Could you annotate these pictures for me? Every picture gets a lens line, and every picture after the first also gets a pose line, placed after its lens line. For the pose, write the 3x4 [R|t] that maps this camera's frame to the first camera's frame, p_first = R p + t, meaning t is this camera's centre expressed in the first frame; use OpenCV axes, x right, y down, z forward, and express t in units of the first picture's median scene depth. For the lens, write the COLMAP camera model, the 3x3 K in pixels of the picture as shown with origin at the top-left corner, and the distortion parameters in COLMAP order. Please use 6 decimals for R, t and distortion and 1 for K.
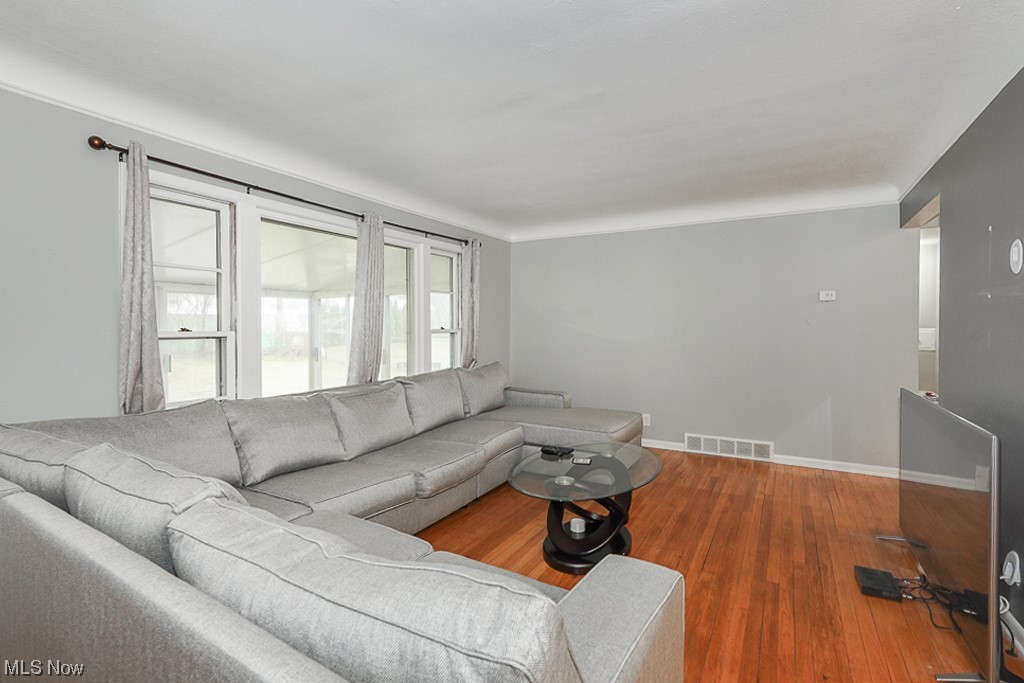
lens RADIAL K [[472.2, 0, 514.0], [0, 472.2, 323.4], [0, 0, 1]] dist [0.014257, -0.000544]
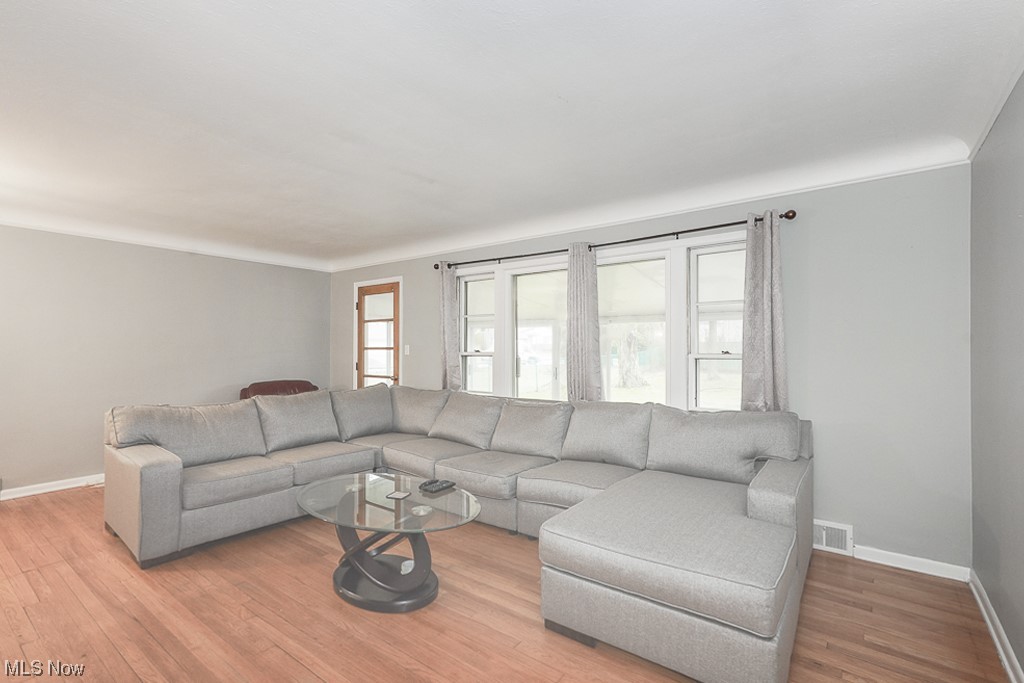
lens RADIAL K [[472.2, 0, 519.4], [0, 472.2, 340.2], [0, 0, 1]] dist [0.014257, -0.000544]
pose [[-0.113860, -0.016572, -0.993359, 0.975327], [0.000458, 0.999860, -0.016733, 0.005749], [0.993497, -0.002360, -0.113837, 1.255597]]
